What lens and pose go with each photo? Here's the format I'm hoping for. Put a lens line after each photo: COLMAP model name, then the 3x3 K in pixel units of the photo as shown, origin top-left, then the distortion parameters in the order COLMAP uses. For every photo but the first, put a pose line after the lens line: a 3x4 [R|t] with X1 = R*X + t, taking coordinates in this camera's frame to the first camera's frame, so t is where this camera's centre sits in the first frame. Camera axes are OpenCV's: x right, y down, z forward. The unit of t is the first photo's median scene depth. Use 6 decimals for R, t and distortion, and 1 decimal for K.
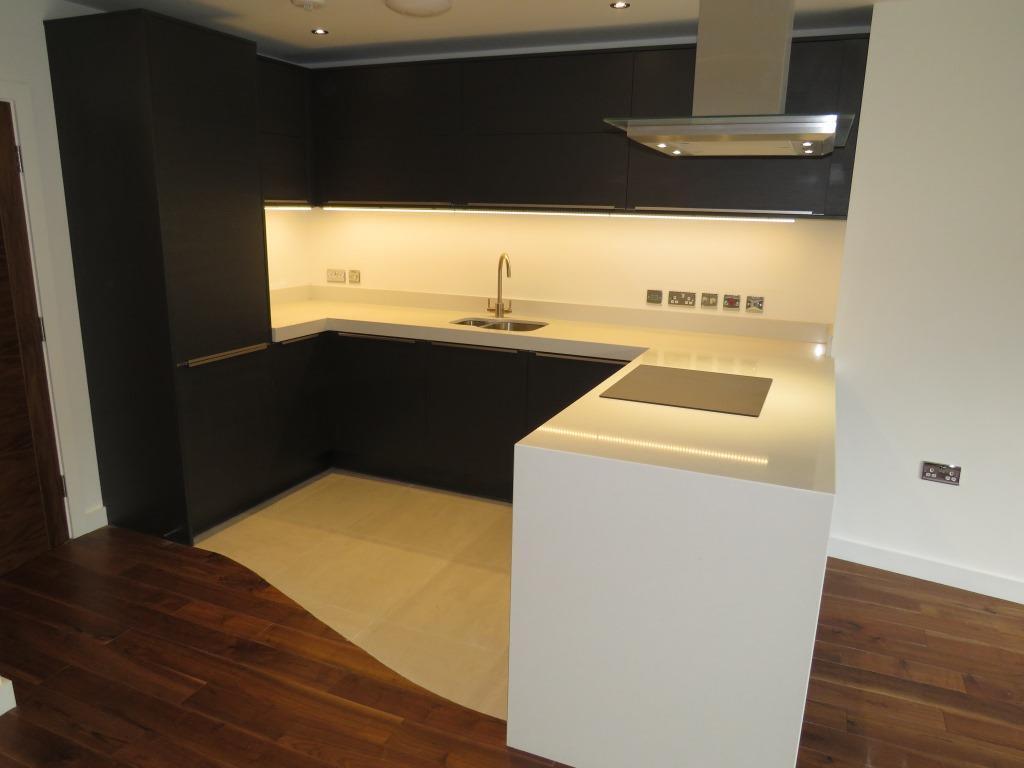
lens RADIAL K [[731.7, 0, 512.0], [0, 731.7, 384.0], [0, 0, 1]] dist [-0.014254, -0.003855]
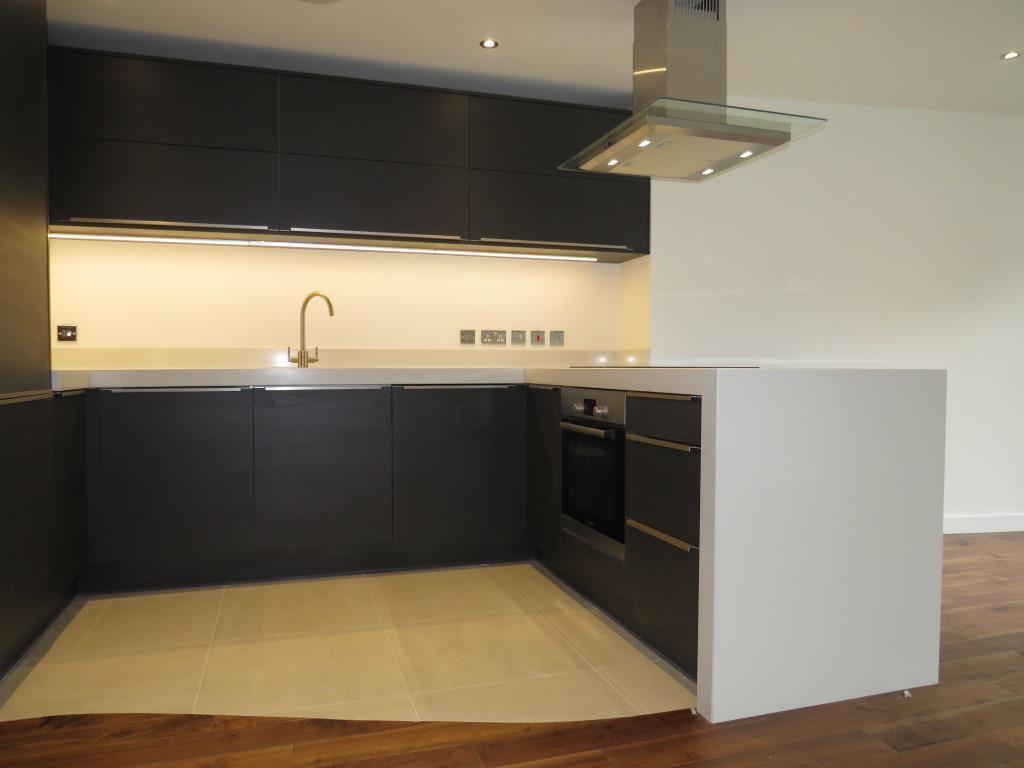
lens RADIAL K [[731.7, 0, 512.0], [0, 731.7, 384.0], [0, 0, 1]] dist [-0.014254, -0.003855]
pose [[0.756466, -0.039155, 0.652860, -0.431082], [0.170977, 0.975333, -0.139615, 0.098200], [-0.631289, 0.217238, 0.744501, 0.226828]]
